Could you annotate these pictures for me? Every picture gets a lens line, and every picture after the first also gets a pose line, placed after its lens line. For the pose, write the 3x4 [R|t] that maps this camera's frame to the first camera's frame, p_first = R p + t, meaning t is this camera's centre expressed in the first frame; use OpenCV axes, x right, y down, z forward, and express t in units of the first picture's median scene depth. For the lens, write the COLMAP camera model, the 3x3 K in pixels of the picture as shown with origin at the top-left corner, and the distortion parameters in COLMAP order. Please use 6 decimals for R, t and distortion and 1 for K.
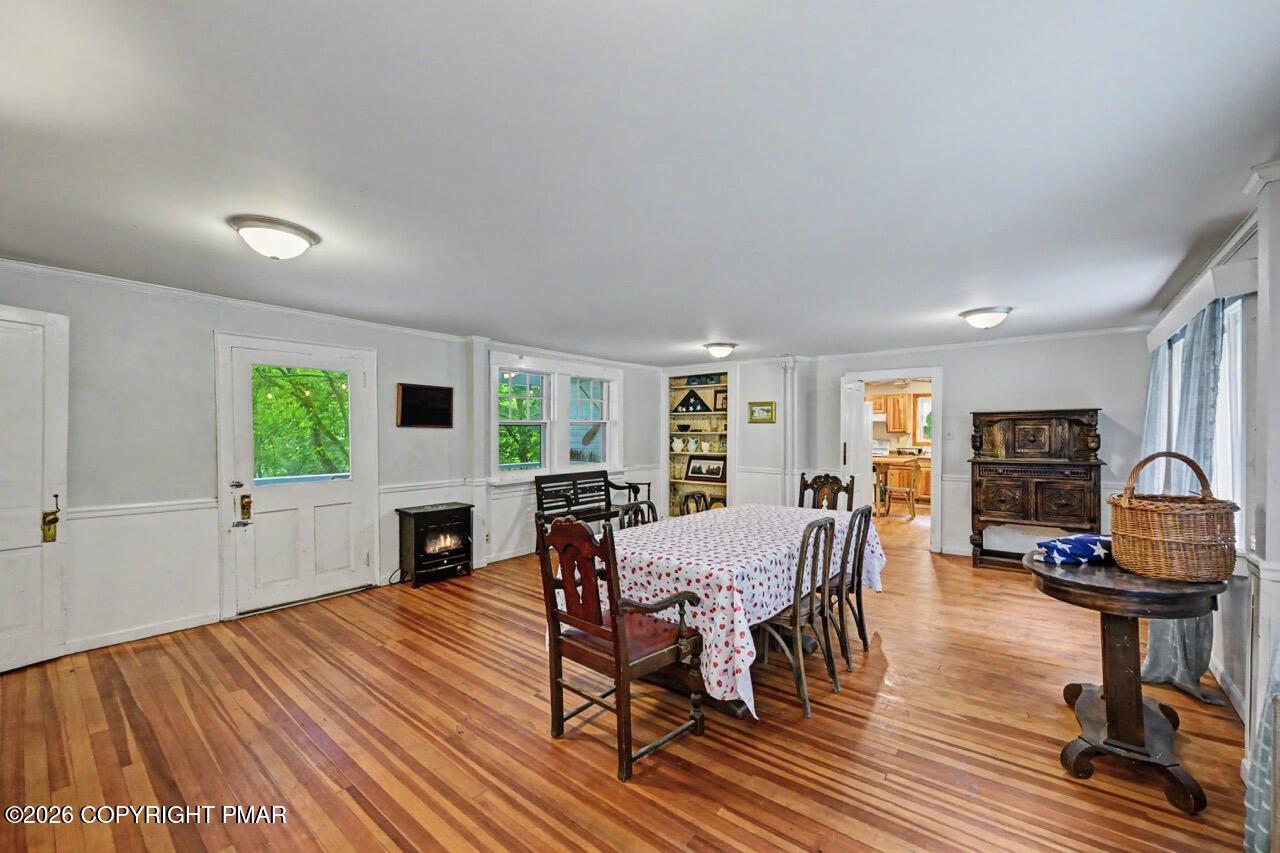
lens RADIAL K [[513.6, 0, 652.9], [0, 513.6, 437.4], [0, 0, 1]] dist [-0.002827, -0.000155]
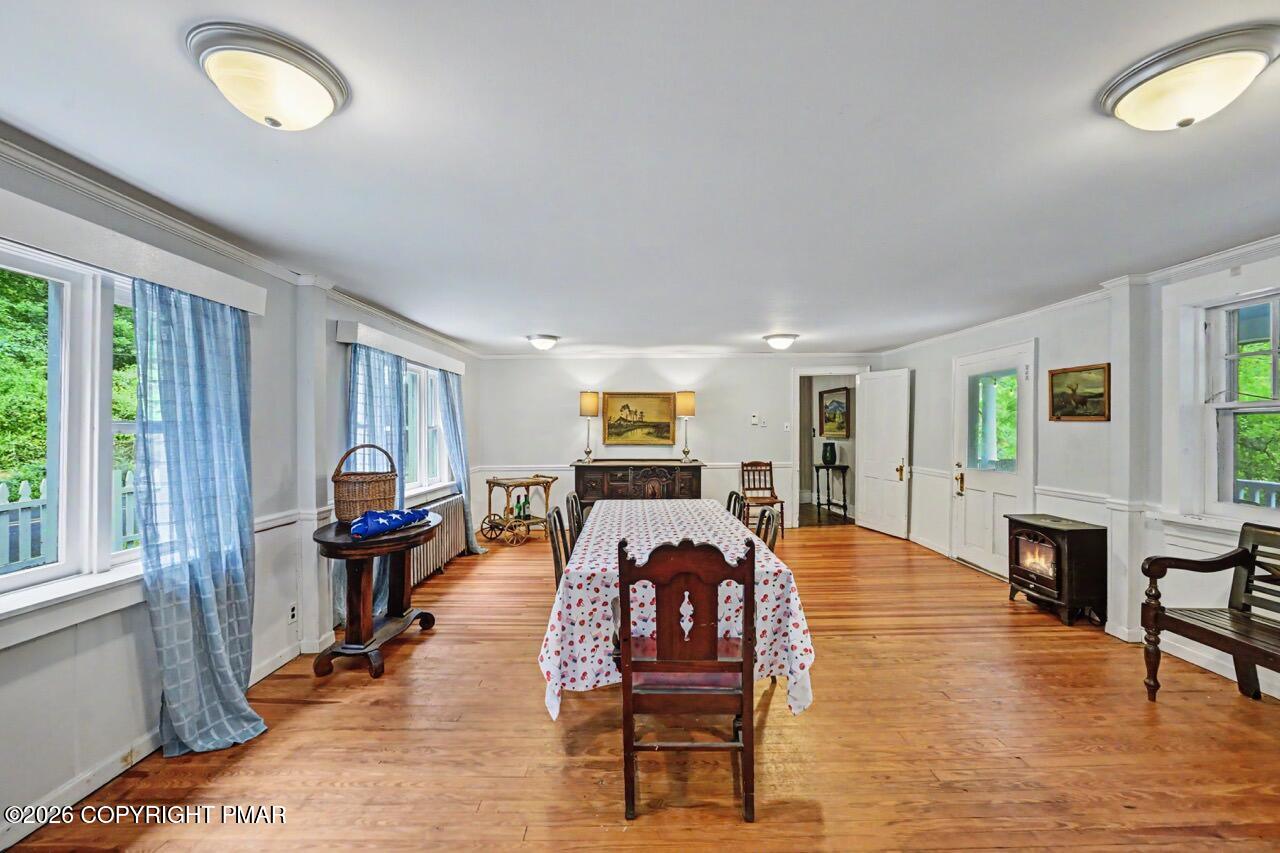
lens RADIAL K [[513.6, 0, 646.5], [0, 513.6, 424.7], [0, 0, 1]] dist [-0.002827, -0.000155]
pose [[-0.781170, 0.006392, -0.624286, 0.363670], [0.007772, 0.999970, 0.000513, -0.012559], [0.624270, -0.004451, -0.781196, 0.785603]]
